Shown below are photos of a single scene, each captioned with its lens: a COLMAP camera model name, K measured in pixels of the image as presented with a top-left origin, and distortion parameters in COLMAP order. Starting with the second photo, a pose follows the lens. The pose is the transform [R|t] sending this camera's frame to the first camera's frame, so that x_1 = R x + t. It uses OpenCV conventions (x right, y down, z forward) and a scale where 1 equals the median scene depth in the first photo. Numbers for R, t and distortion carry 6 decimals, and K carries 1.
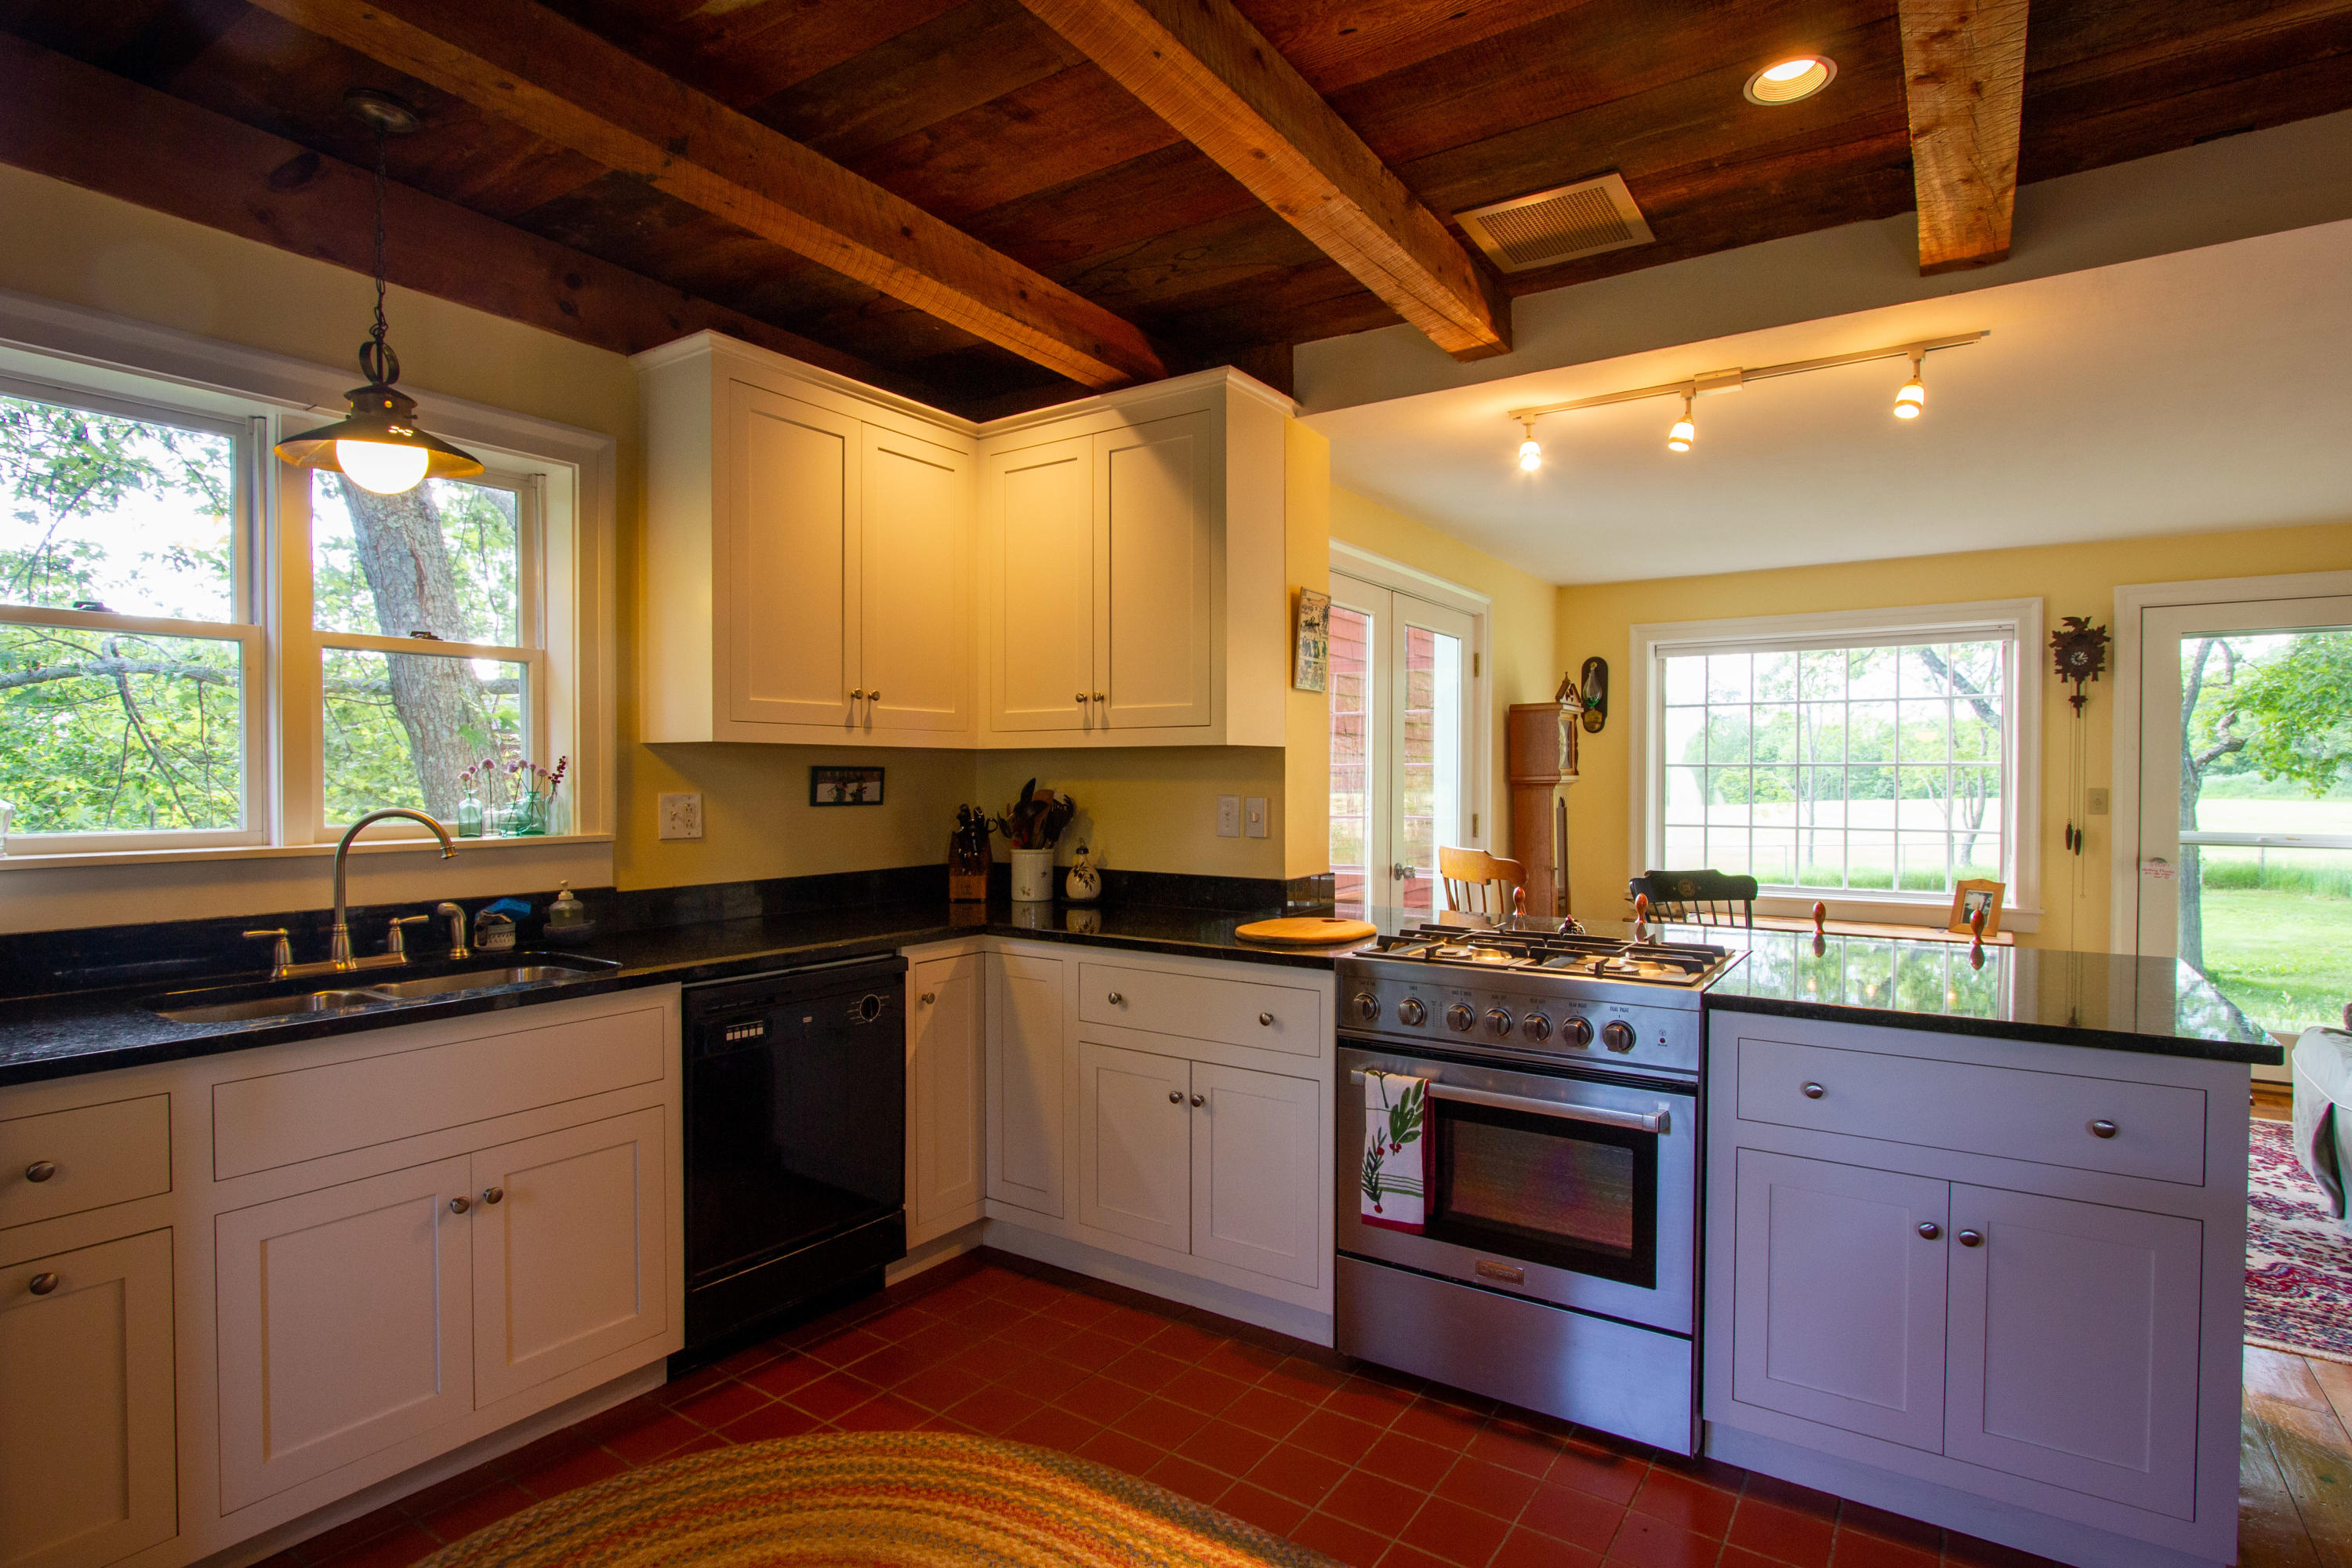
lens RADIAL K [[1190.4, 0, 1173.2], [0, 1190.4, 790.8], [0, 0, 1]] dist [0.002411, -0.000203]
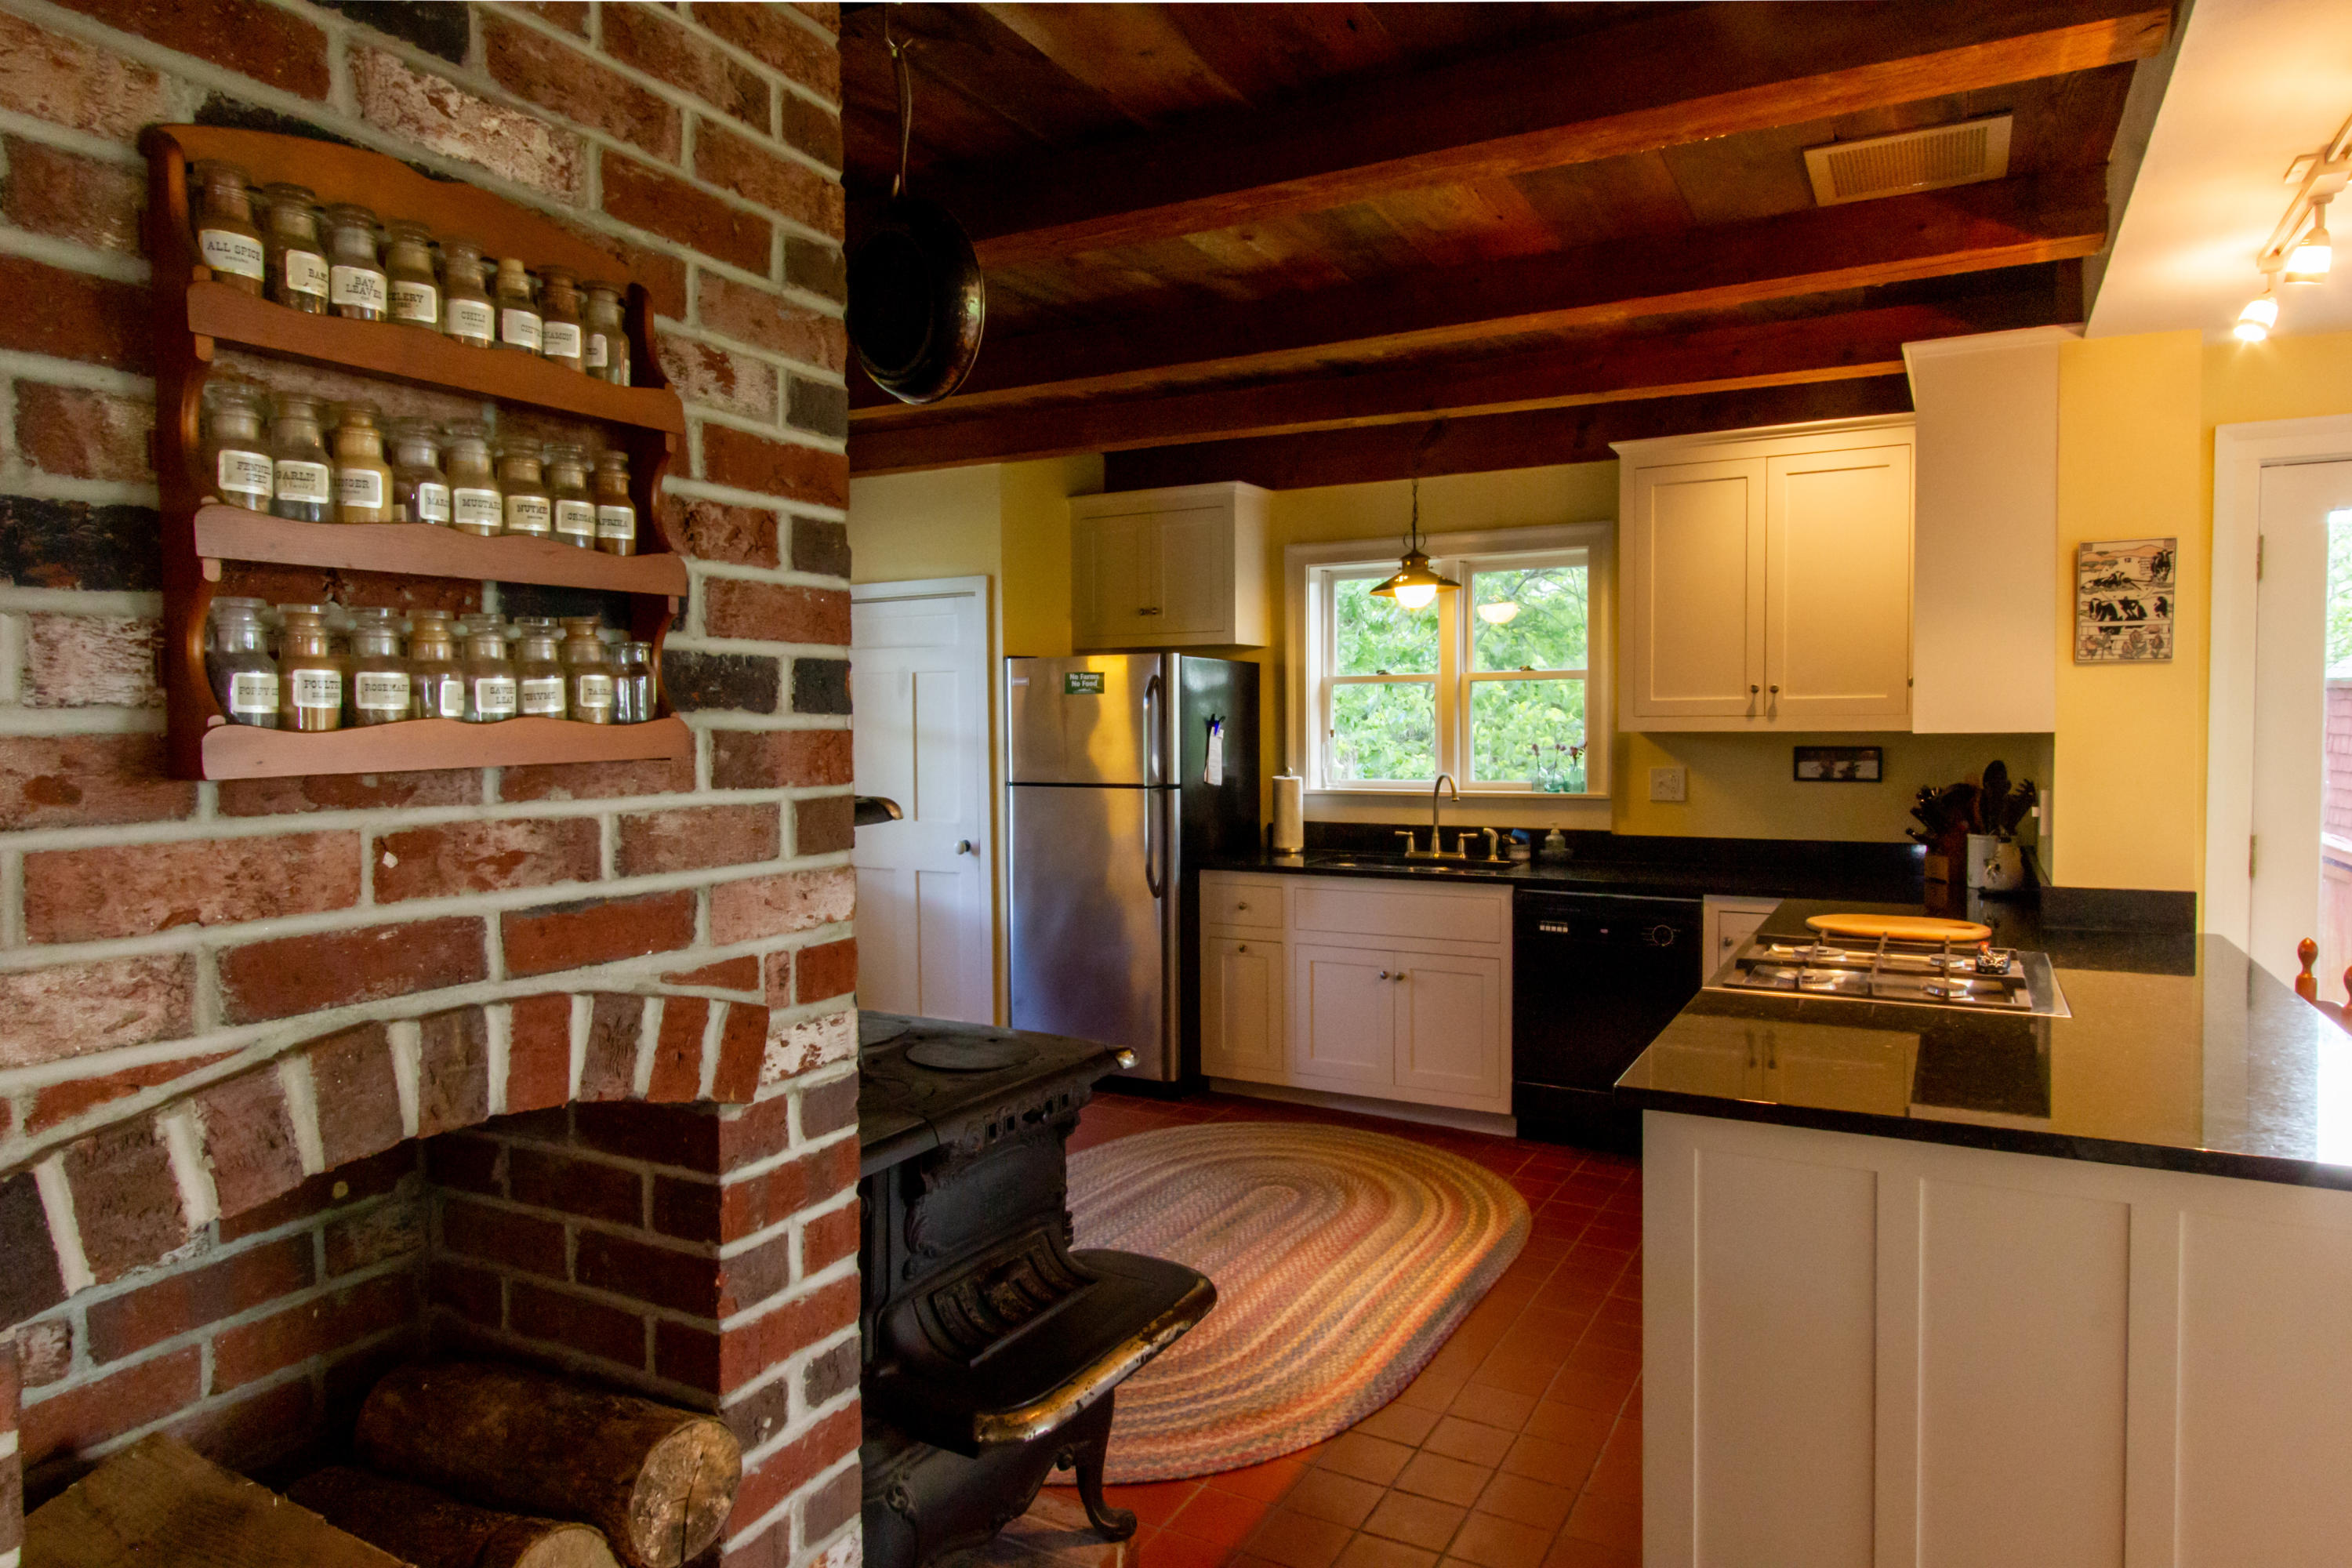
lens RADIAL K [[1414.7, 0, 1176.1], [0, 1414.7, 784.0], [0, 0, 1]] dist [-0.003299, -0.000454]
pose [[0.094487, 0.040498, -0.994702, 1.276922], [-0.005746, 0.999178, 0.040134, -0.045555], [0.995510, 0.001924, 0.094642, 0.332928]]
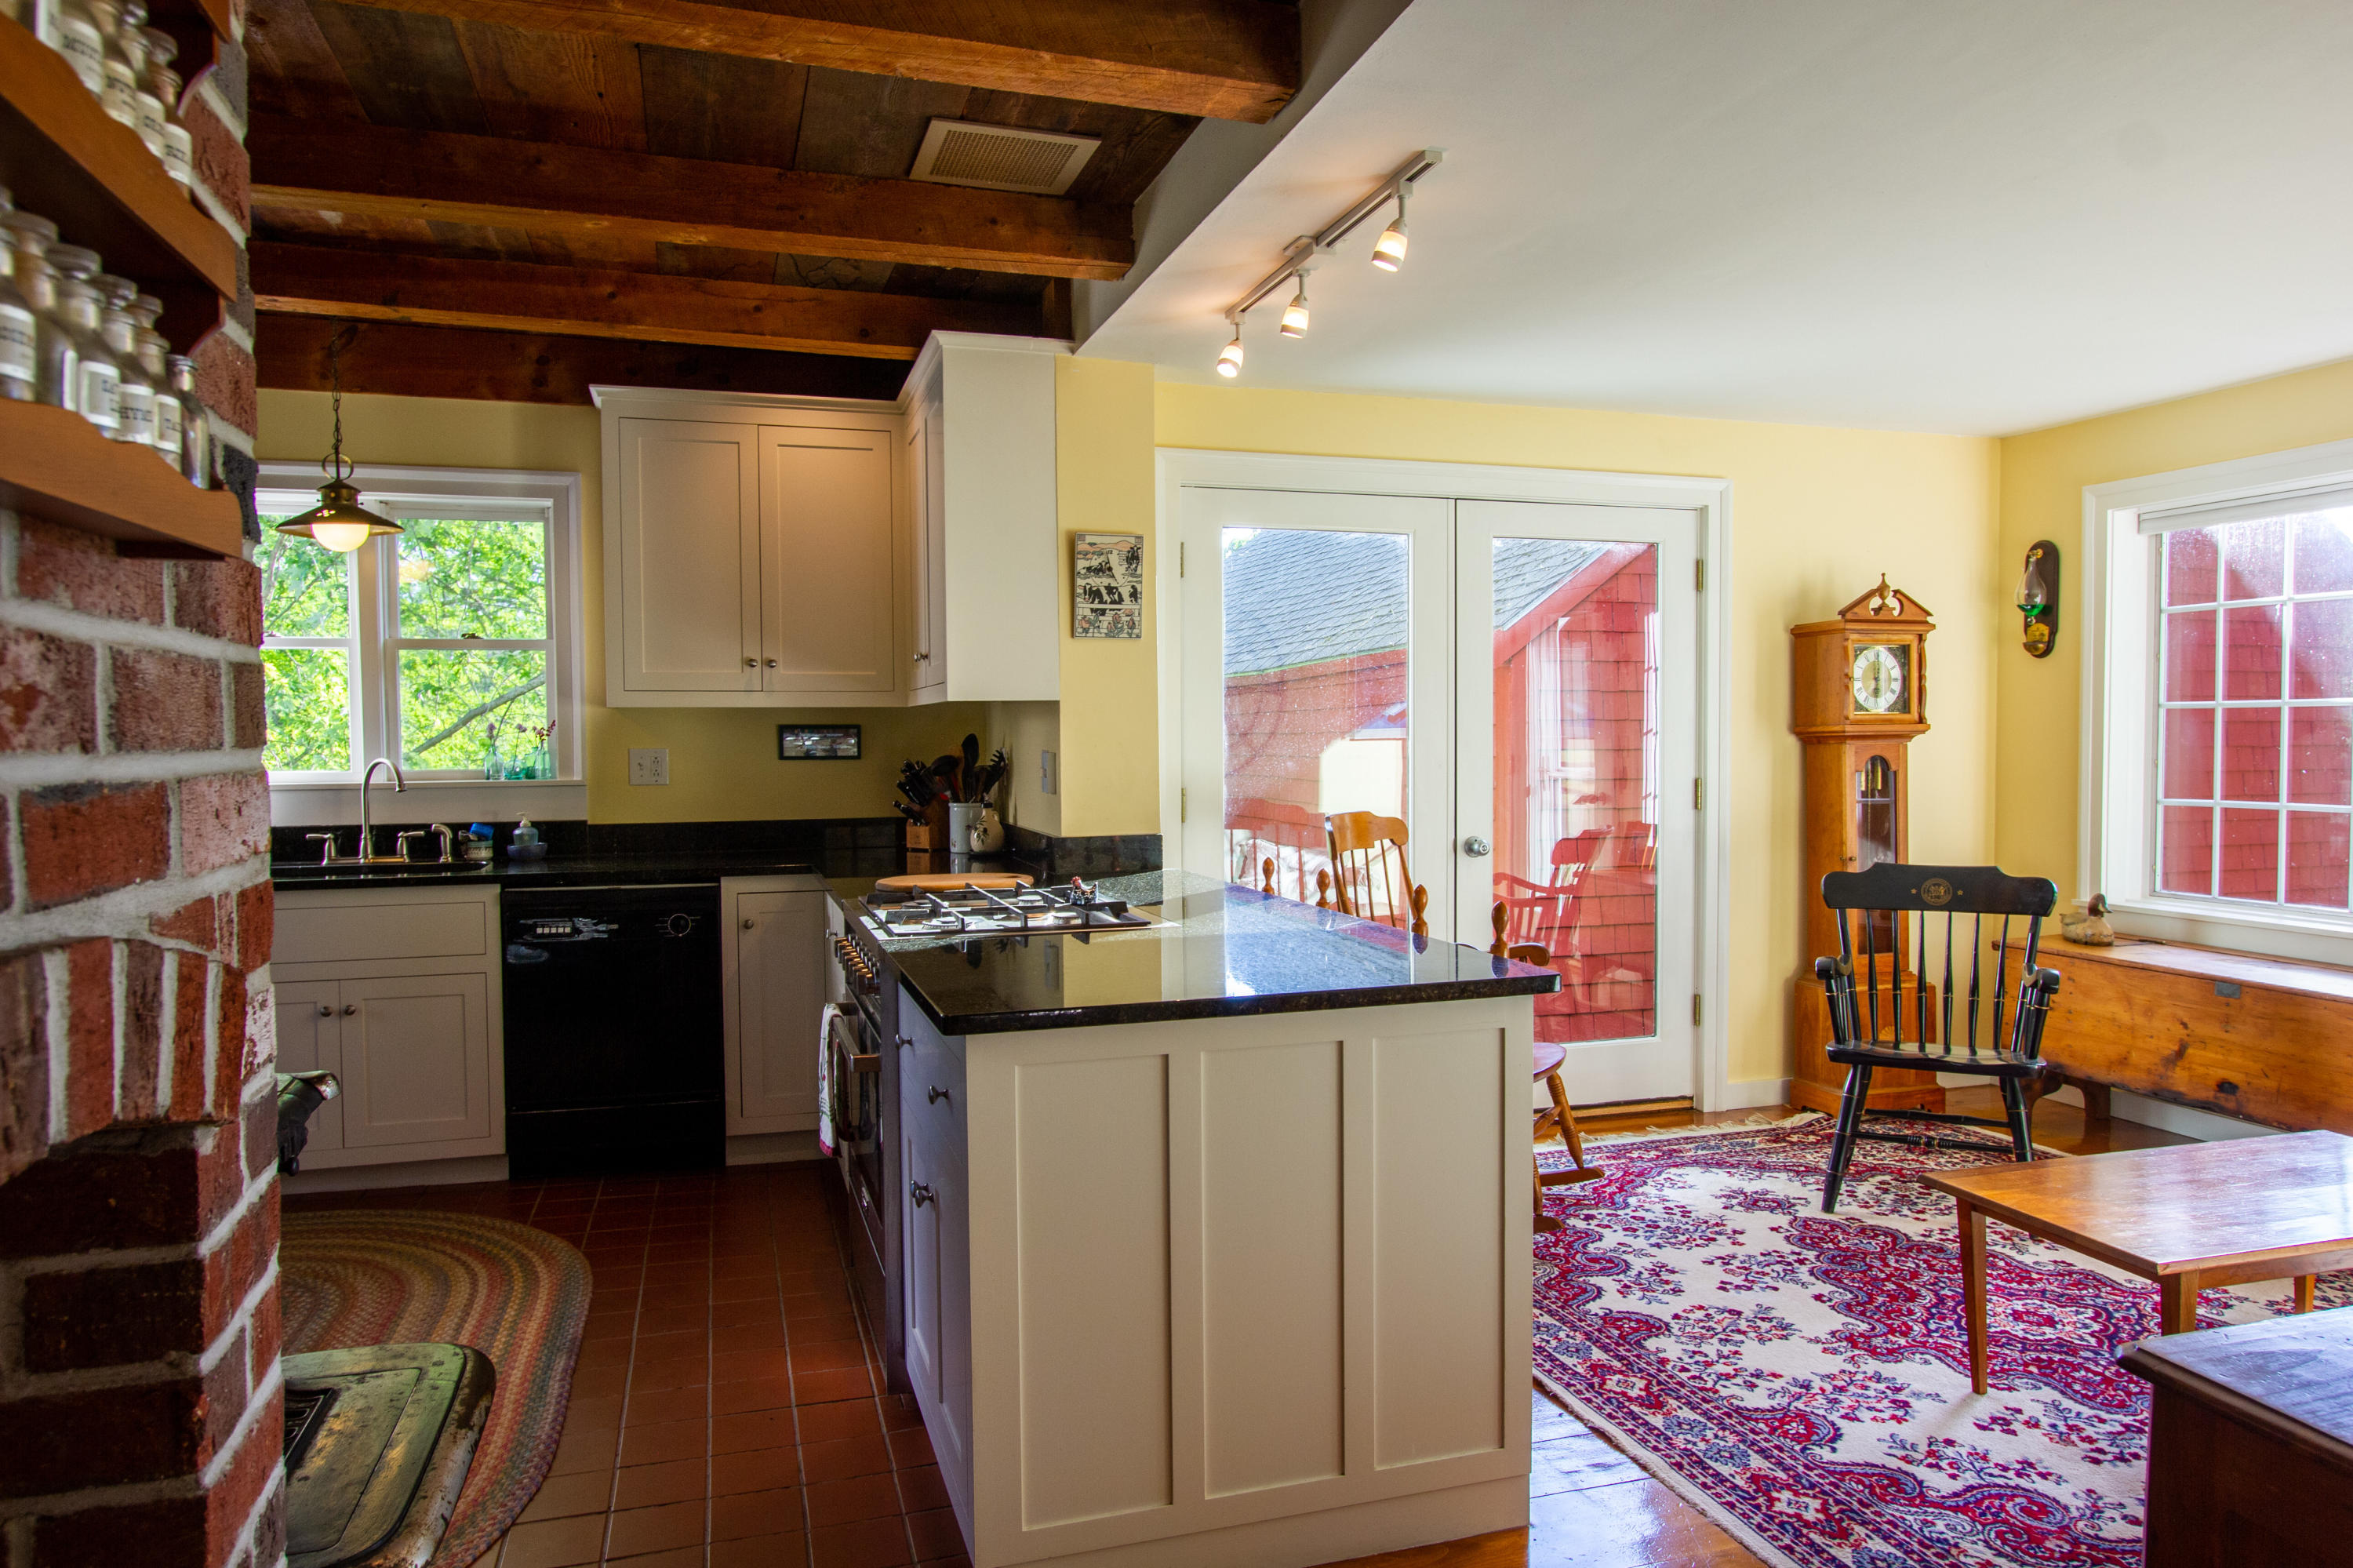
lens RADIAL K [[1540.0, 0, 1180.6], [0, 1540.0, 790.0], [0, 0, 1]] dist [-0.006971, -0.002103]
pose [[0.783407, 0.017198, -0.621271, 1.155840], [-0.000684, 0.999640, 0.026809, 0.002311], [0.621508, -0.020577, 0.783137, 0.097590]]
